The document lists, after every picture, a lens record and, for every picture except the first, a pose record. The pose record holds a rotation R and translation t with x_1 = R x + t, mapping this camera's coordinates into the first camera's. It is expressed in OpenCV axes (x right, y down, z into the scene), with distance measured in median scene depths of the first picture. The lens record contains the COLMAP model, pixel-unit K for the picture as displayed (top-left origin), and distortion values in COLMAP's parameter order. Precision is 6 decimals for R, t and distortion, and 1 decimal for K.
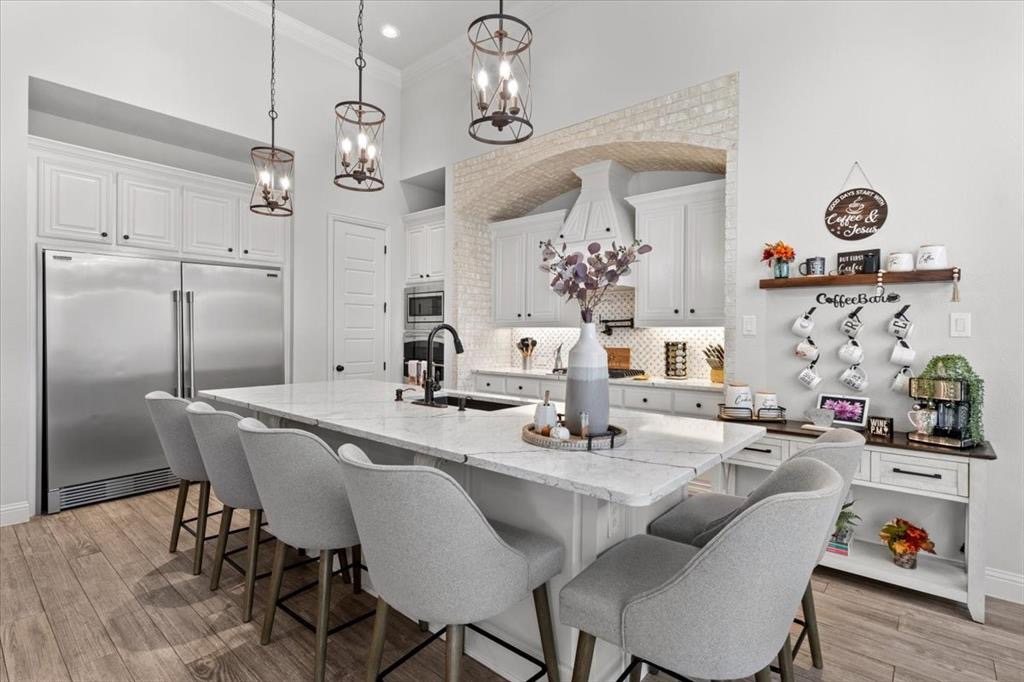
lens RADIAL K [[488.5, 0, 514.8], [0, 488.5, 335.7], [0, 0, 1]] dist [-0.001759, -0.000680]
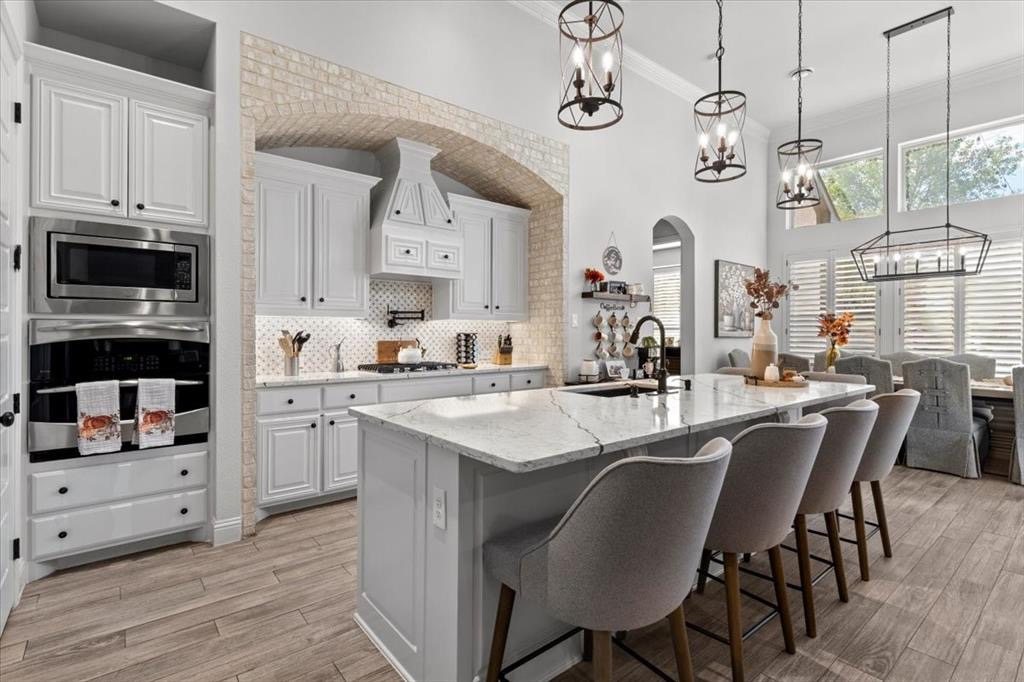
lens RADIAL K [[488.5, 0, 515.6], [0, 488.5, 334.8], [0, 0, 1]] dist [-0.001759, -0.000680]
pose [[0.175469, -0.011688, 0.984416, -0.708833], [0.002916, 0.999931, 0.011352, 0.003394], [-0.984481, 0.000878, 0.175491, 0.636734]]
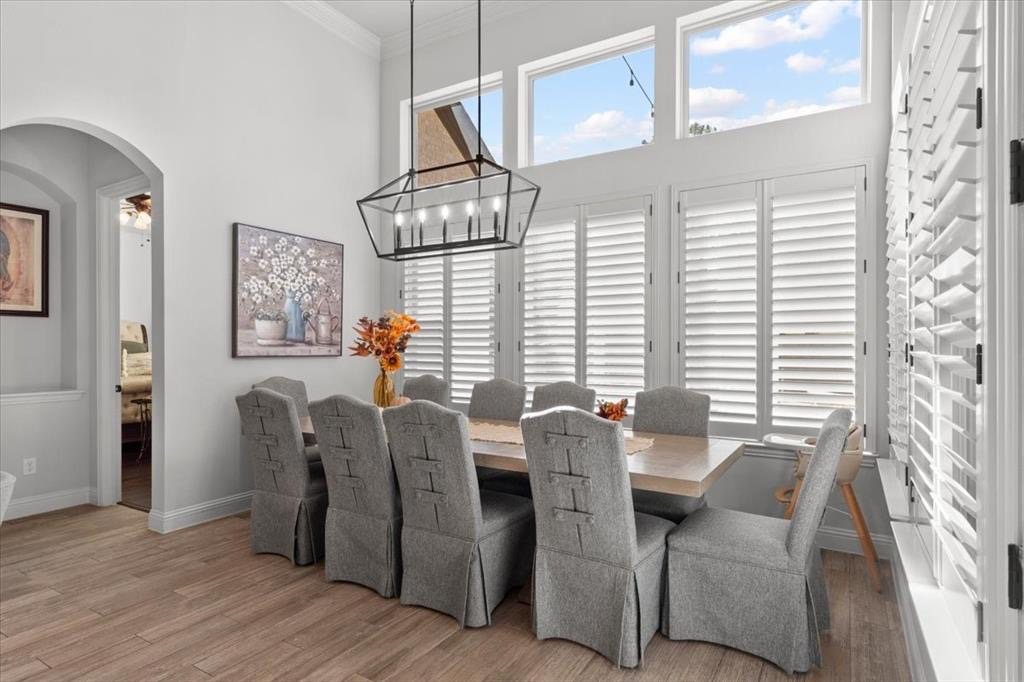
lens RADIAL K [[551.7, 0, 511.6], [0, 551.7, 346.1], [0, 0, 1]] dist [0.004235, 0.000172]
pose [[-0.159184, -0.007642, 0.987219, -0.547257], [-0.000210, 0.999970, 0.007707, 0.003185], [-0.987249, 0.001019, -0.159181, 0.435648]]
